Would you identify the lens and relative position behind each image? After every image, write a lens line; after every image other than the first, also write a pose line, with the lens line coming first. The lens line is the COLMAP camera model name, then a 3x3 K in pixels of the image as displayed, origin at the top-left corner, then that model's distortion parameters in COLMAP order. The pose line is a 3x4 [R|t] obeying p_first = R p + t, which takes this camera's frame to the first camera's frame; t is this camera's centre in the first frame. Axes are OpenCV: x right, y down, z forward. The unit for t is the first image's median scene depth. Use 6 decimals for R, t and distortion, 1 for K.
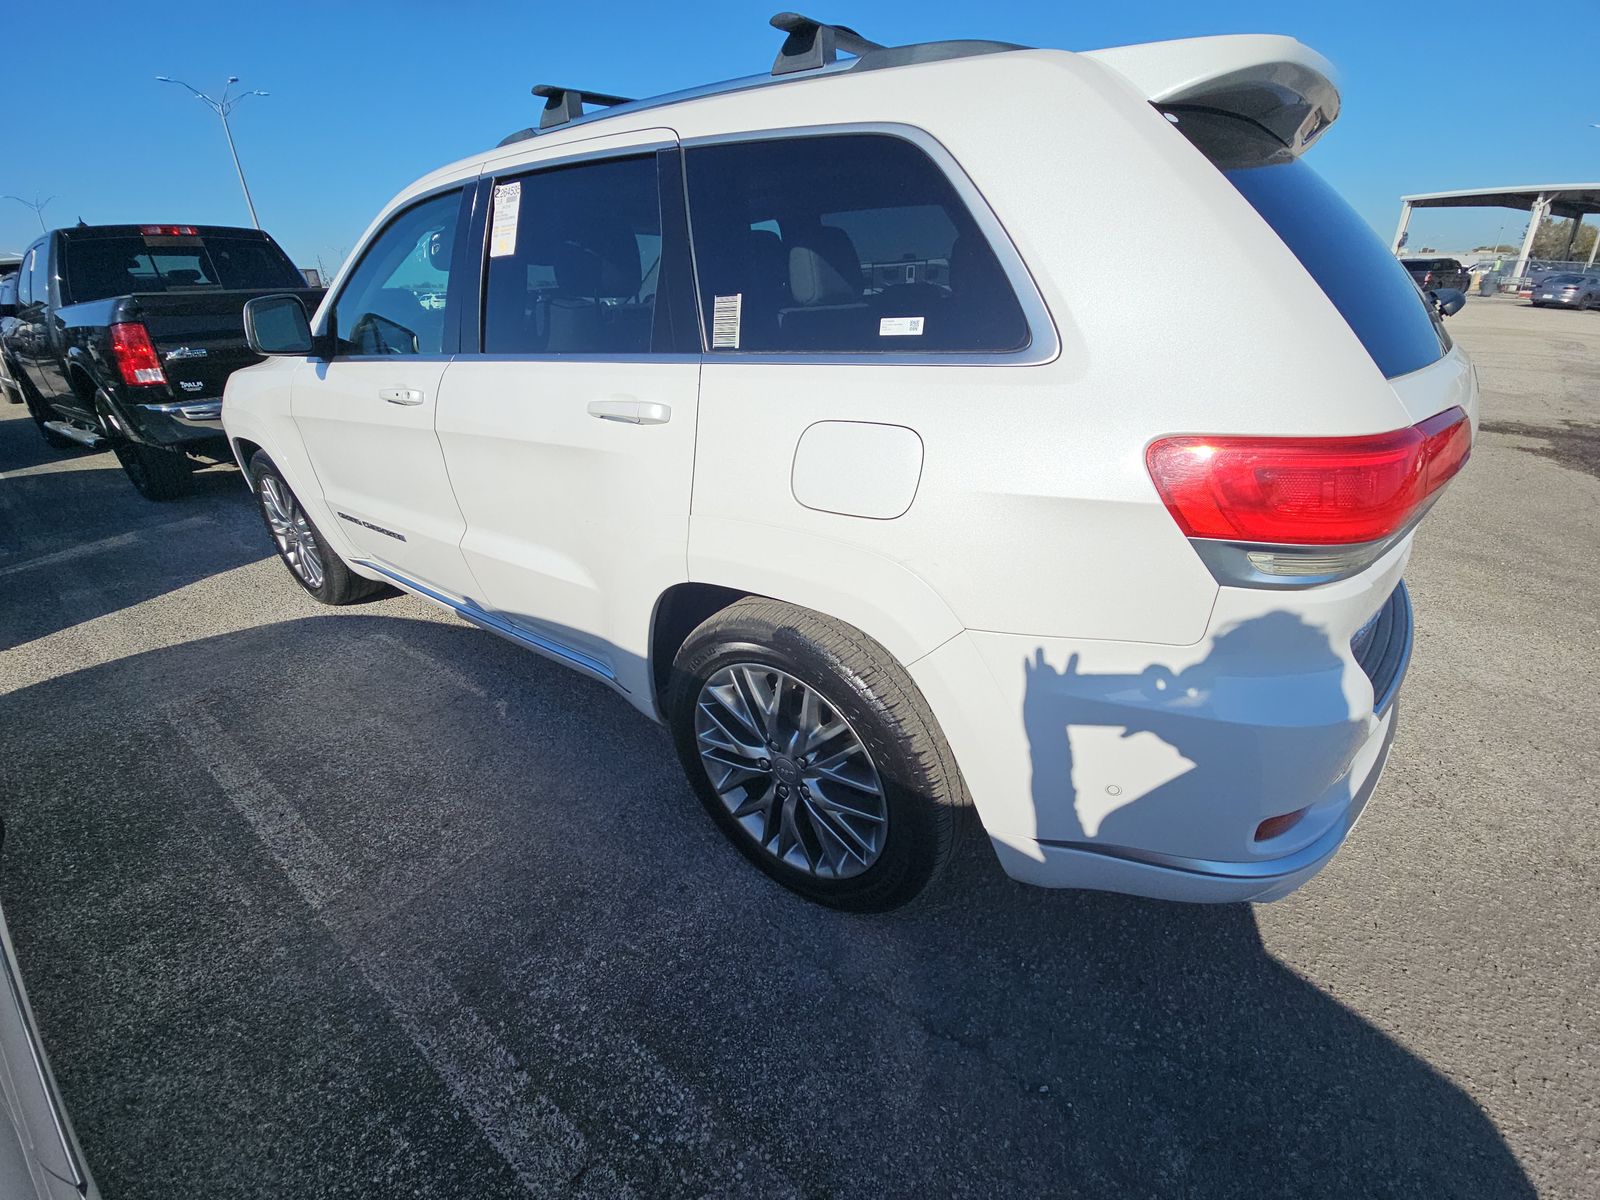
lens RADIAL K [[634.3, 0, 780.6], [0, 634.3, 601.3], [0, 0, 1]] dist [0.022607, -0.019634]
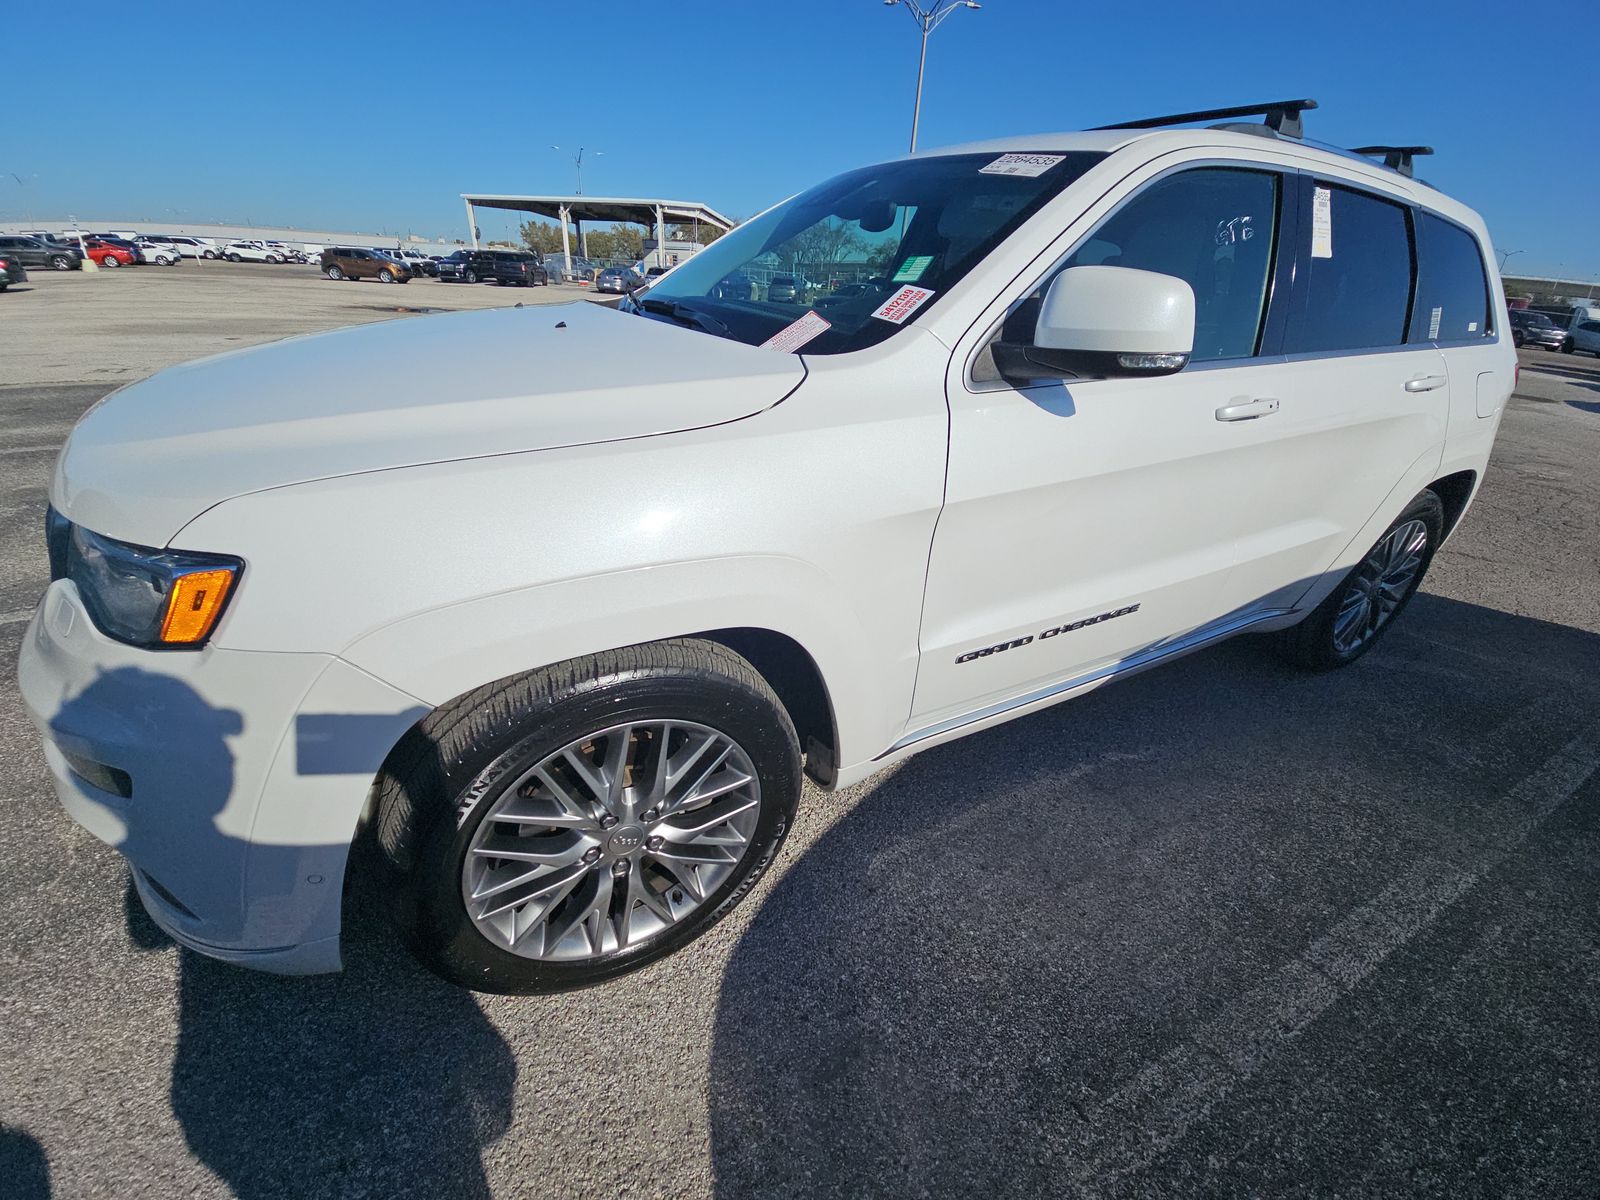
lens RADIAL K [[634.3, 0, 780.6], [0, 634.3, 601.3], [0, 0, 1]] dist [0.022607, -0.019634]
pose [[0.436800, -0.361989, 0.823510, -0.565070], [0.340347, 0.913911, 0.221202, -0.168343], [-0.832688, 0.183658, 0.522398, 0.387855]]
